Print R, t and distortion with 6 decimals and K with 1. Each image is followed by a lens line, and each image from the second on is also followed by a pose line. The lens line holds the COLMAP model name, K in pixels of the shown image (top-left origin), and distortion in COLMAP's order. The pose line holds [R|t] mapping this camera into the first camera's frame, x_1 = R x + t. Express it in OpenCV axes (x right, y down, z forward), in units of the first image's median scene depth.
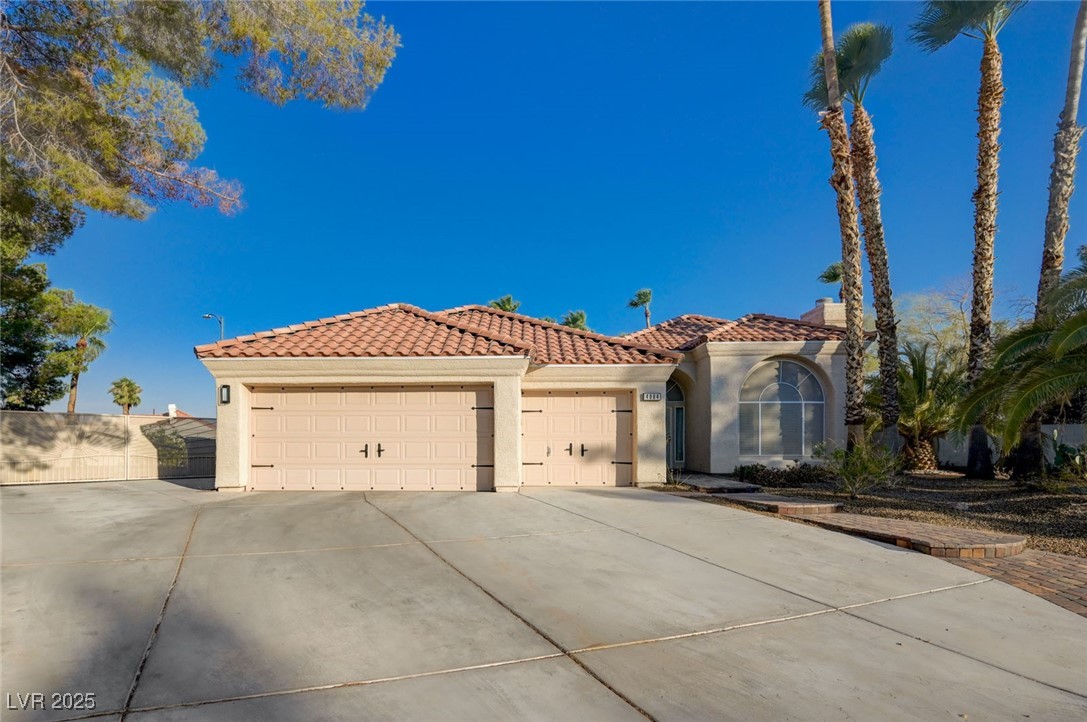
lens RADIAL K [[502.8, 0, 498.8], [0, 502.8, 427.1], [0, 0, 1]] dist [0.001916, -0.000064]
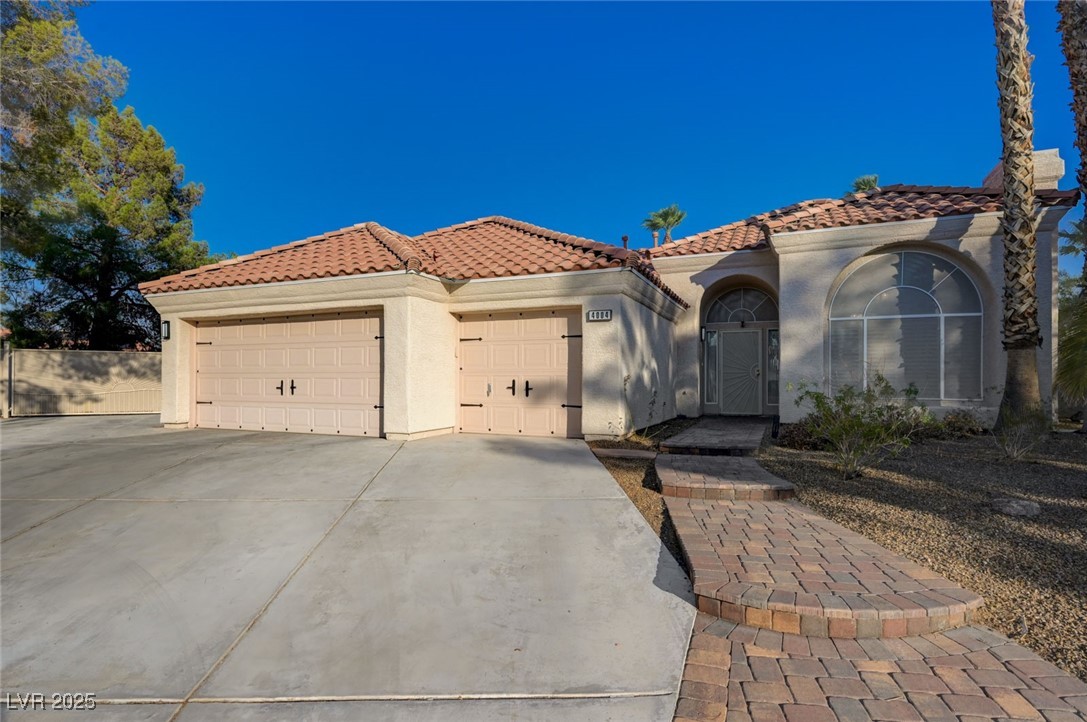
lens RADIAL K [[539.1, 0, 543.5], [0, 539.1, 361.0], [0, 0, 1]] dist [0.001447, 0.001299]
pose [[0.935671, -0.010400, -0.352719, 0.407925], [0.011195, 0.999937, 0.000214, 0.003369], [0.352695, -0.004149, 0.935729, 0.202571]]
